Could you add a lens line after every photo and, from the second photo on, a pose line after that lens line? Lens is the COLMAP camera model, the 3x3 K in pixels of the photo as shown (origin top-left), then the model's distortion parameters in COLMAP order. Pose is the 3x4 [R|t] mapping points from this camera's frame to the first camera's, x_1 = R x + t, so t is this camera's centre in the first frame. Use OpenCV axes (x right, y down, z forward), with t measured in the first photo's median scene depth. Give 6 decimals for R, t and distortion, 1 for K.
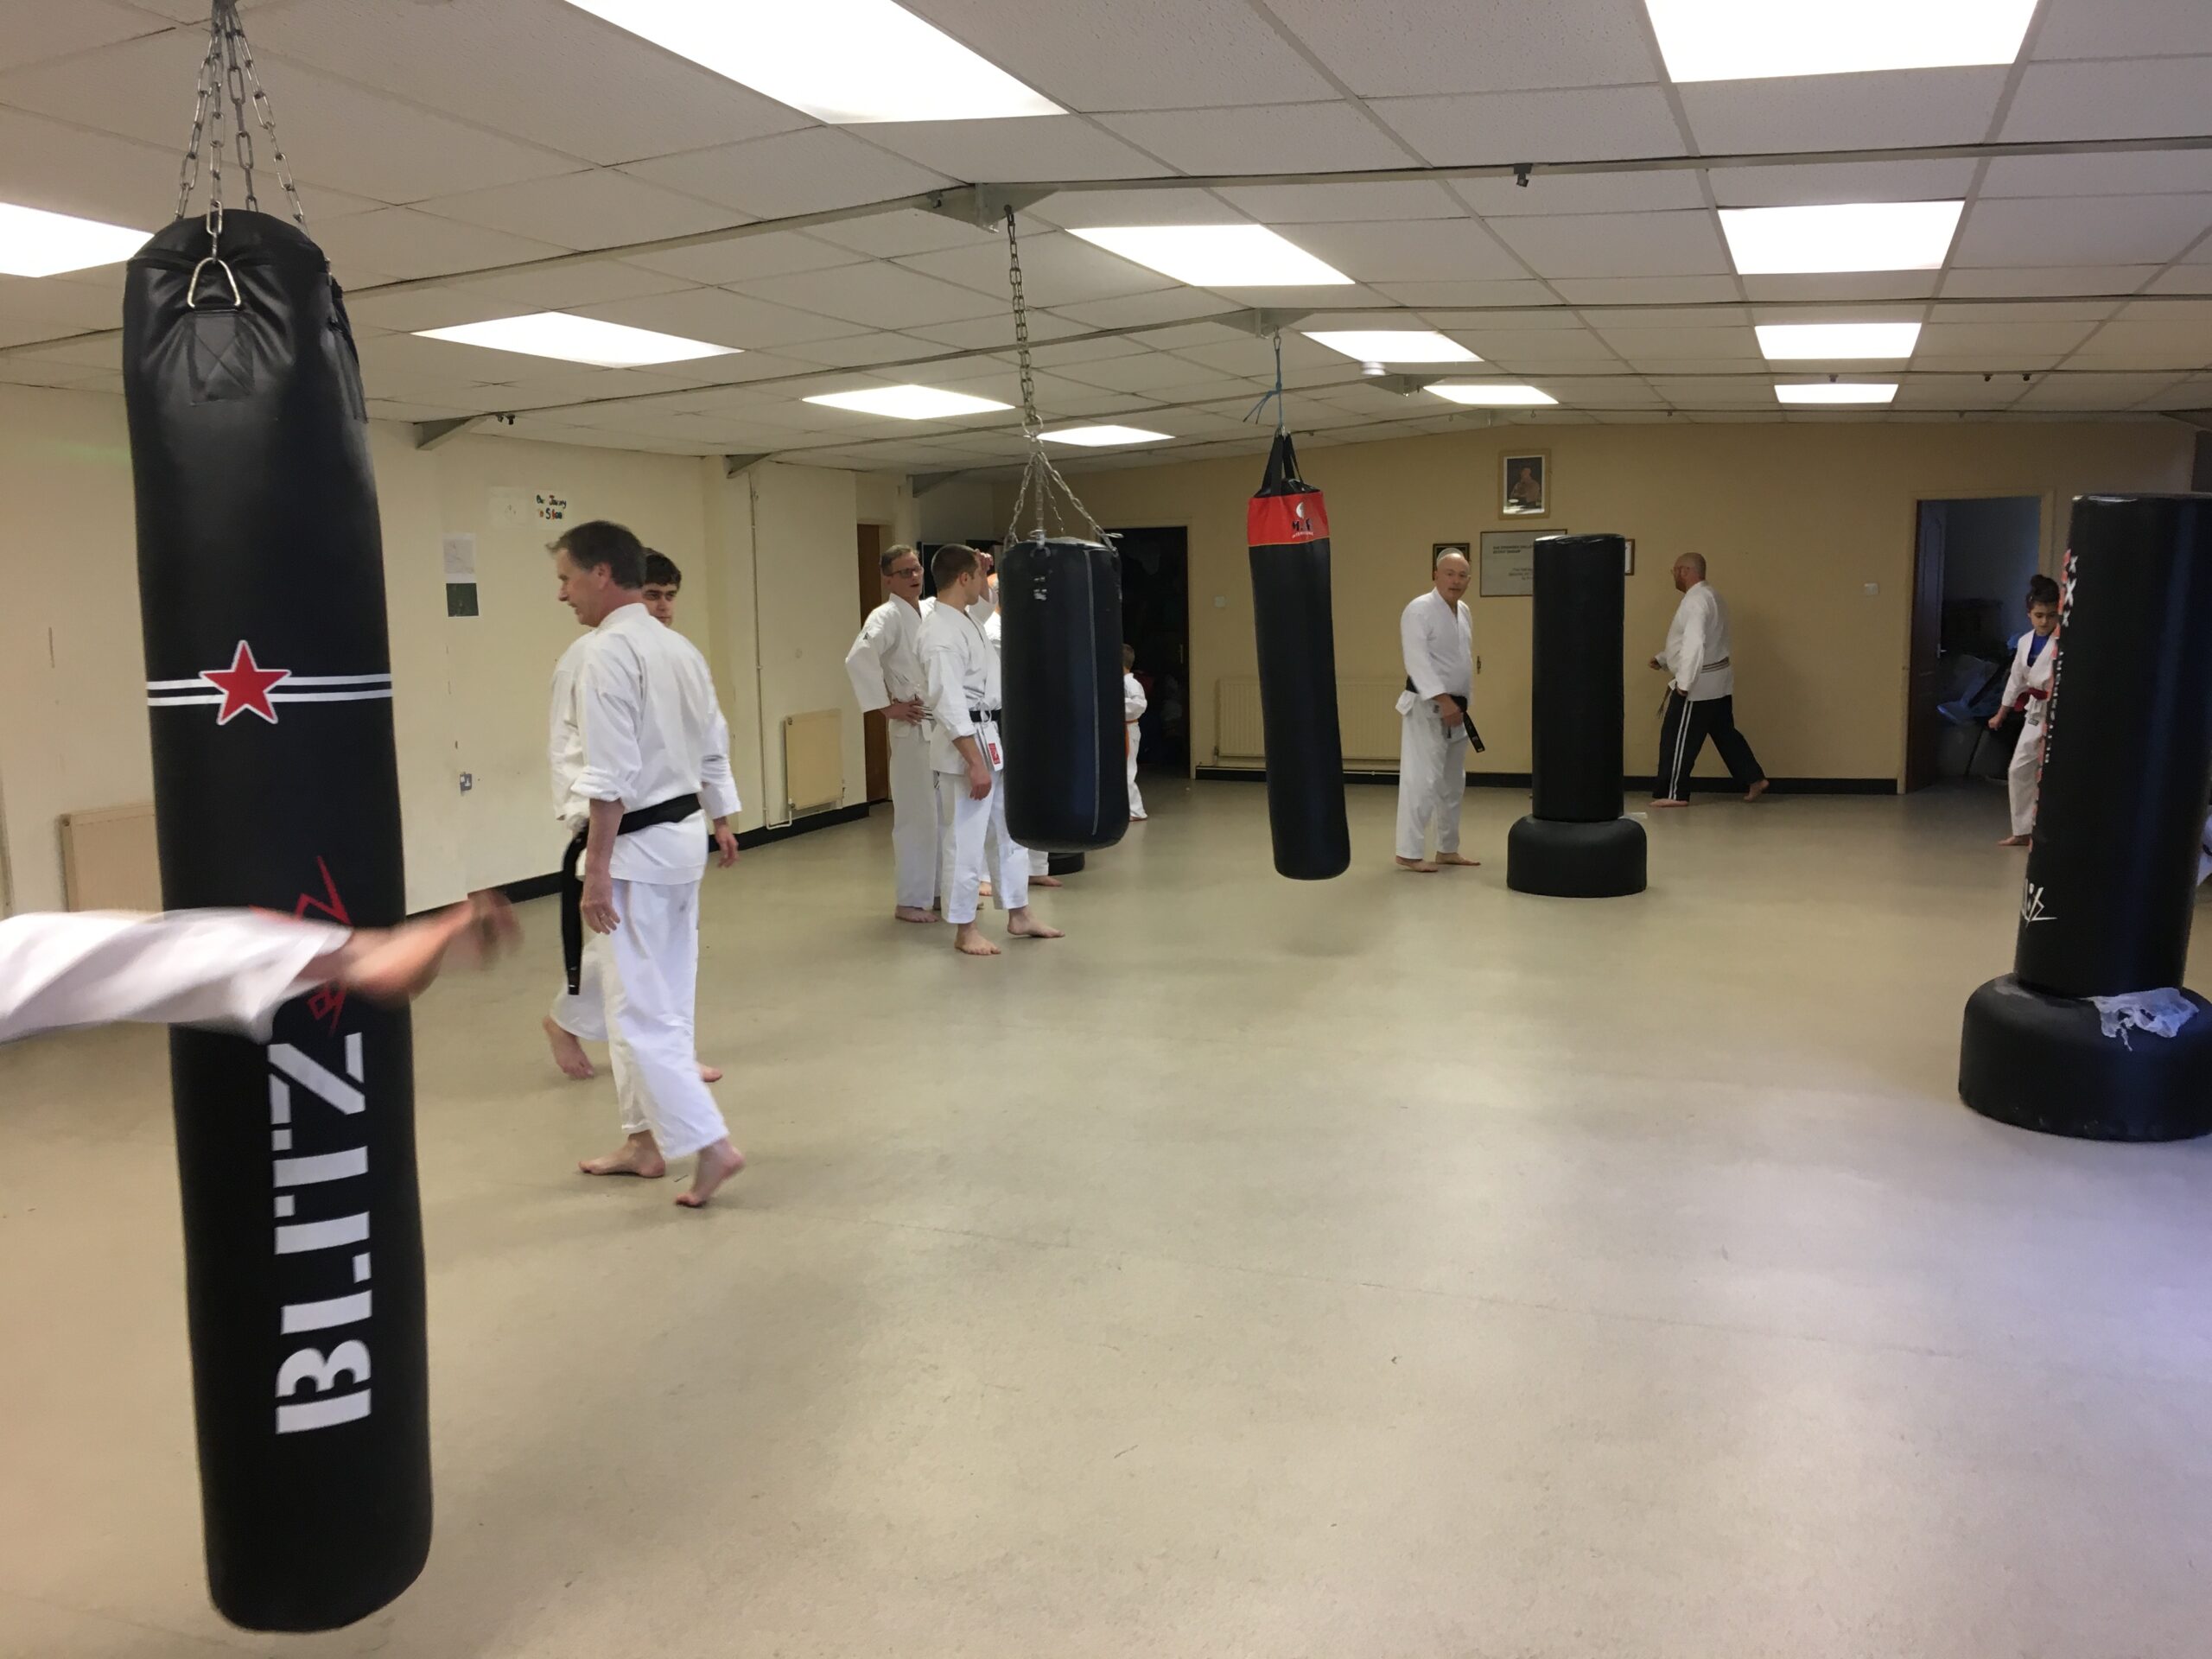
lens RADIAL K [[1859.9, 0, 1106.0], [0, 1859.9, 810.9], [0, 0, 1]] dist [0.090938, -0.104765]
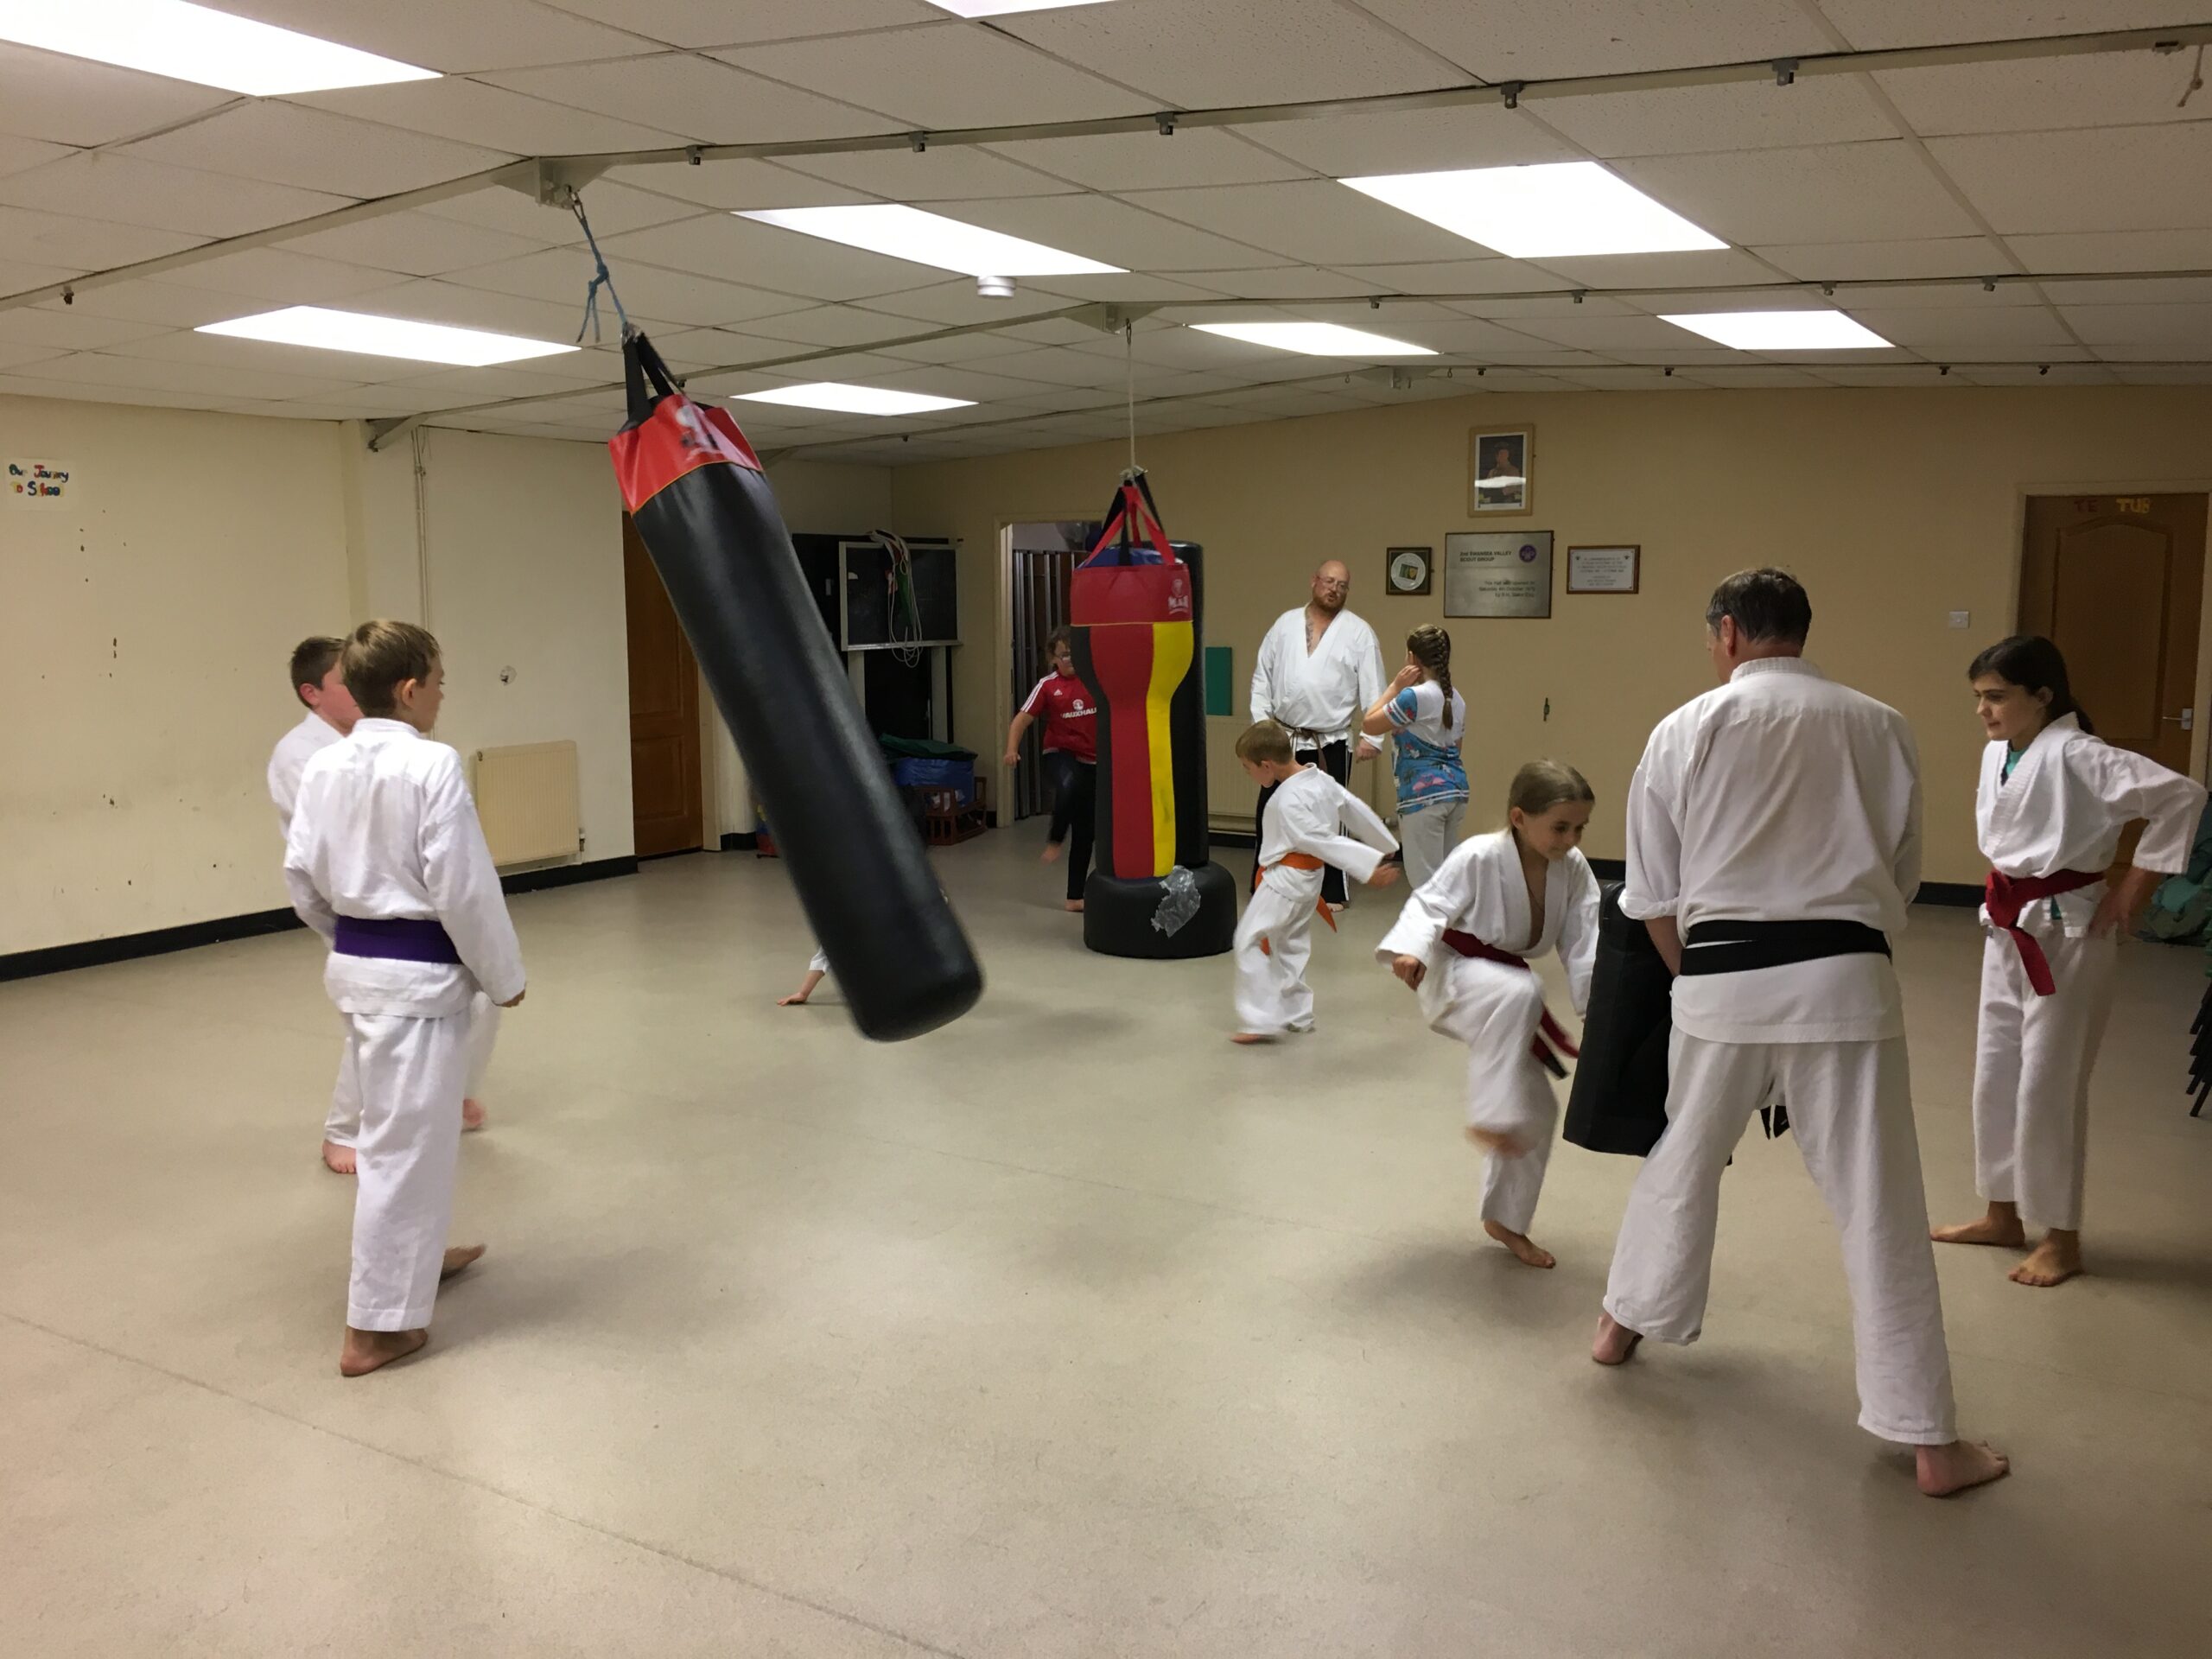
lens RADIAL K [[1859.9, 0, 1105.6], [0, 1859.9, 811.7], [0, 0, 1]] dist [0.090938, -0.104765]
pose [[0.982779, 0.040170, -0.180368, 0.308342], [-0.039904, 0.999190, 0.005102, -0.050690], [0.180427, 0.002183, 0.983586, 0.336040]]
